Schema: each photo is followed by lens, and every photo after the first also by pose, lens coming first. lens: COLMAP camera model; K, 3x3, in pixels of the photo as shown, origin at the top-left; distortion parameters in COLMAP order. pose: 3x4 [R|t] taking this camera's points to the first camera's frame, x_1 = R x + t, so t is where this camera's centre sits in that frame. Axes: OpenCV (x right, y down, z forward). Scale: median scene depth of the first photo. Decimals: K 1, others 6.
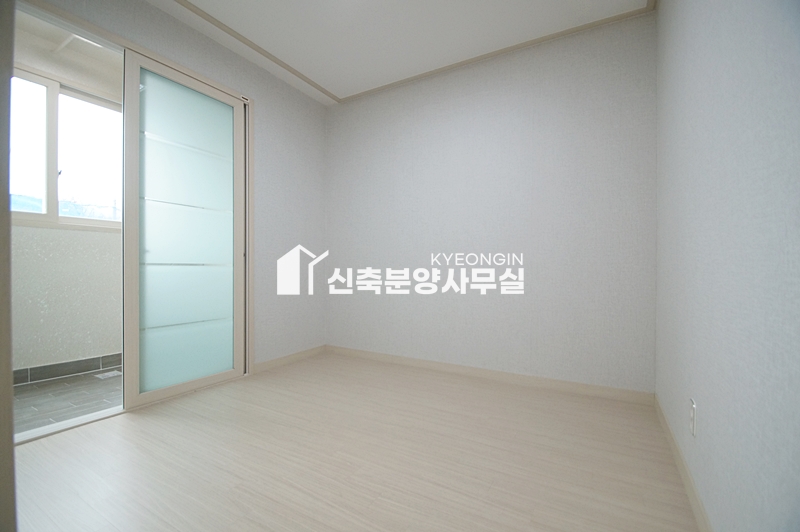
lens RADIAL K [[352.7, 0, 389.7], [0, 352.7, 272.3], [0, 0, 1]] dist [-0.023041, -0.000109]
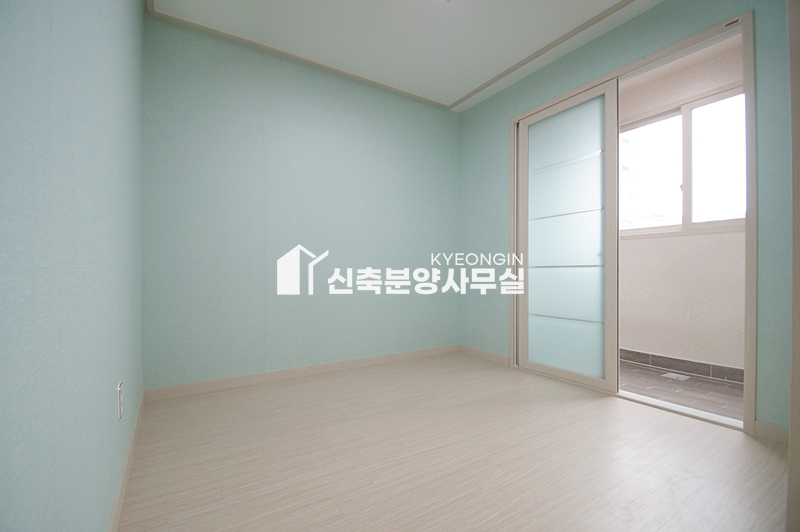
lens RADIAL K [[352.7, 0, 389.7], [0, 352.7, 272.3], [0, 0, 1]] dist [-0.023041, -0.000109]
pose [[-0.461822, -0.001100, -0.886972, 0.586349], [-0.010620, 0.999934, 0.004290, -0.009099], [0.886909, 0.011401, -0.461803, 0.899744]]
